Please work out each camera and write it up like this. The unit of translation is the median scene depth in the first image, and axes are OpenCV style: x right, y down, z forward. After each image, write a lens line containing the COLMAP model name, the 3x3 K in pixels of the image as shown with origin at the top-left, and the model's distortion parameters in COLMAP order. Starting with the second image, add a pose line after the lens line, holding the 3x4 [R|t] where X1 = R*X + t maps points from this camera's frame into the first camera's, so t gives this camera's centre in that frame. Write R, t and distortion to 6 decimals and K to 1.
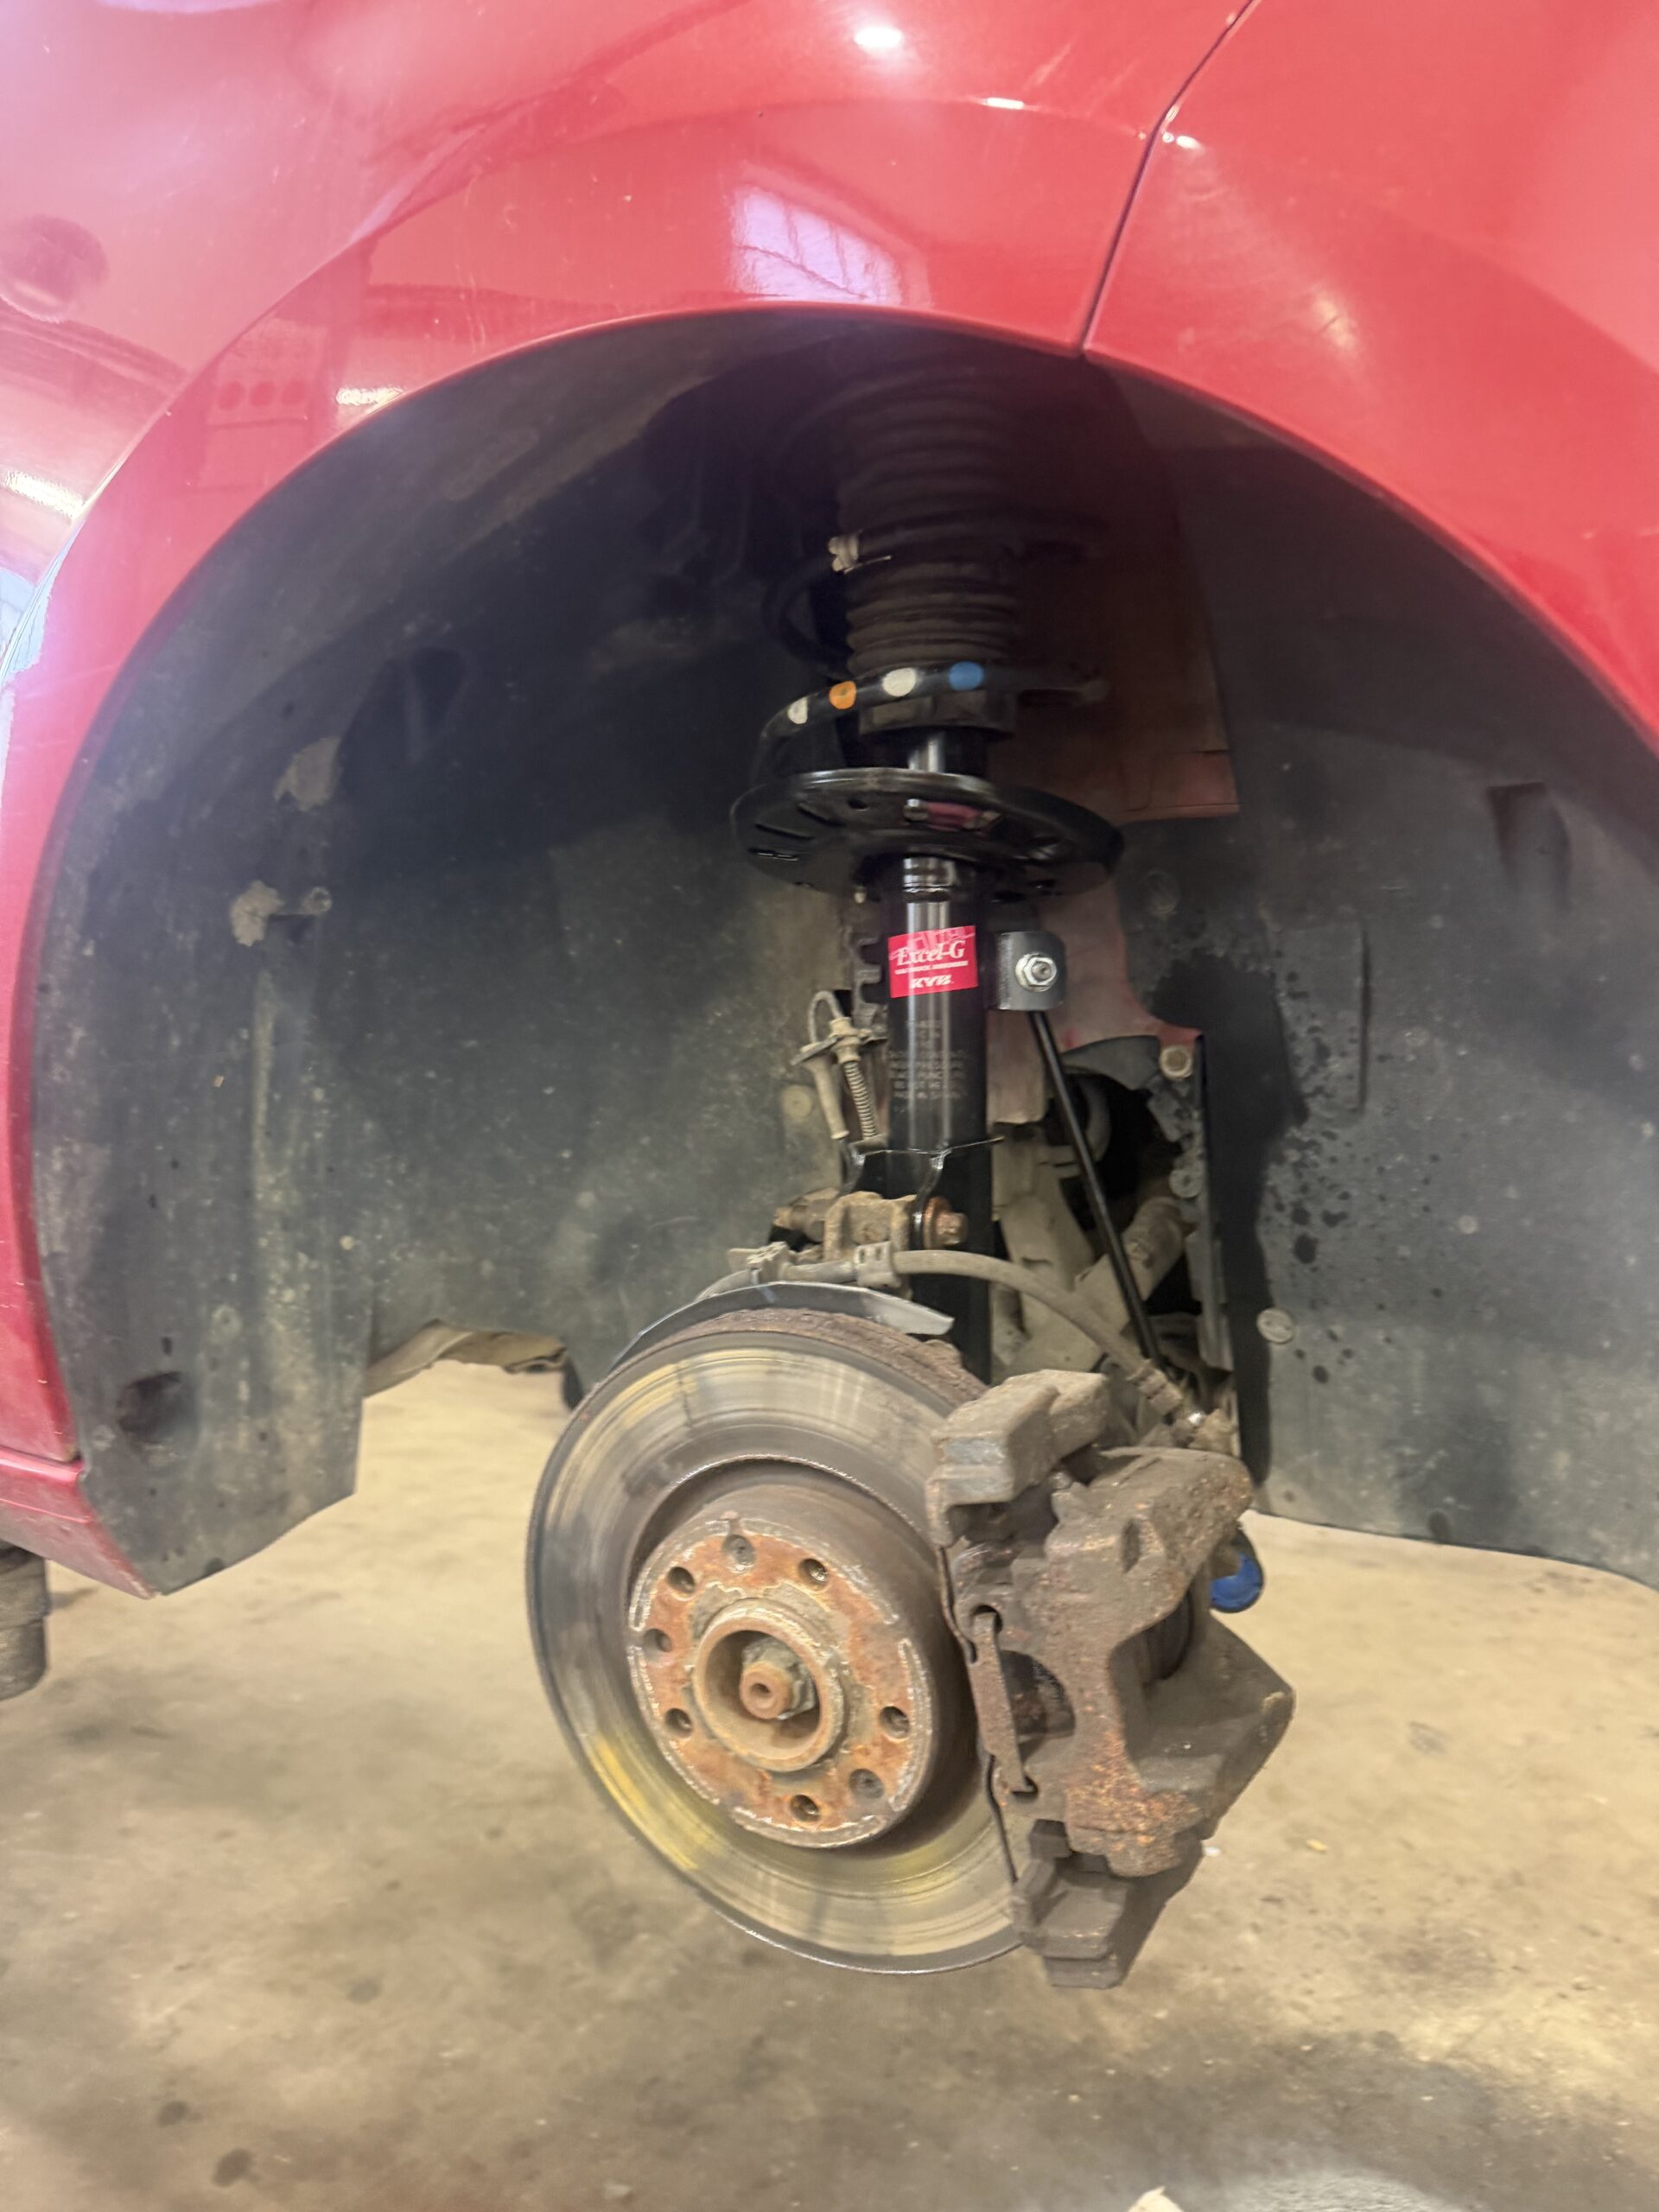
lens RADIAL K [[1571.8, 0, 829.5], [0, 1571.8, 1106.0], [0, 0, 1]] dist [0.114991, -0.123154]
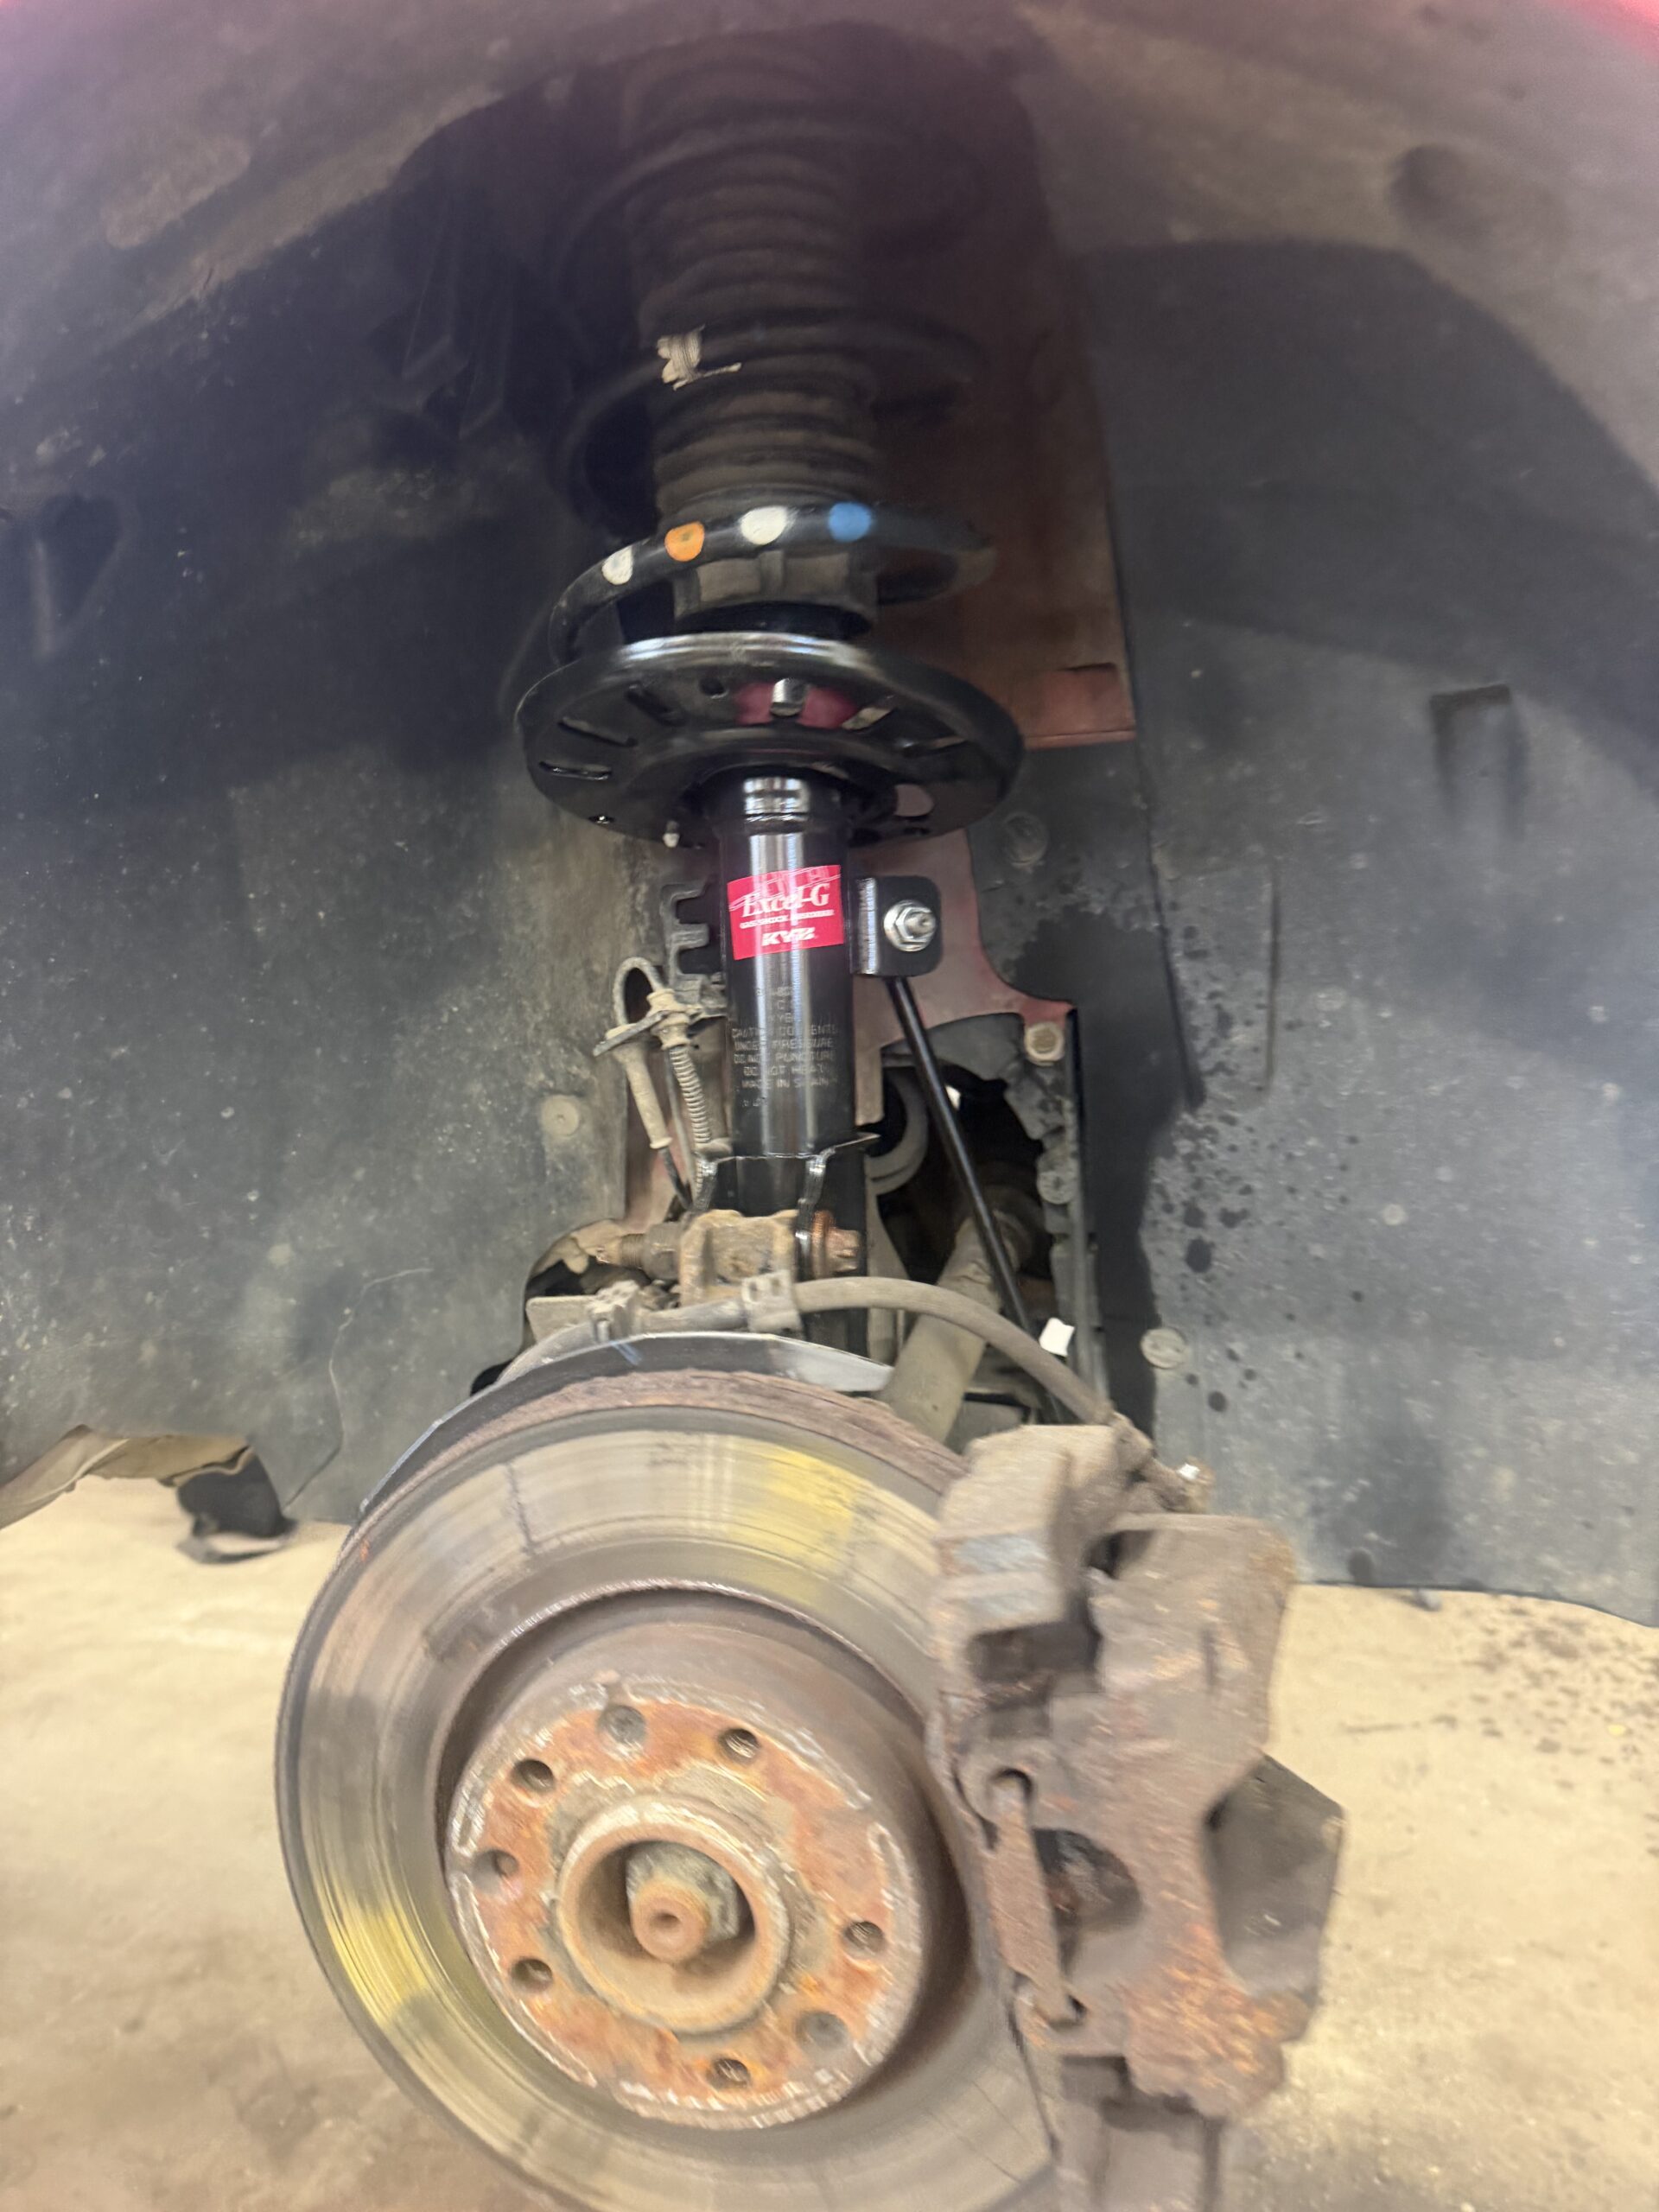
lens RADIAL K [[1608.3, 0, 837.2], [0, 1608.3, 1105.5], [0, 0, 1]] dist [0.097499, -0.143554]
pose [[0.972011, -0.036756, 0.232041, -0.096553], [0.043442, 0.998773, -0.023767, 0.023474], [-0.230882, 0.033182, 0.972416, 0.215773]]
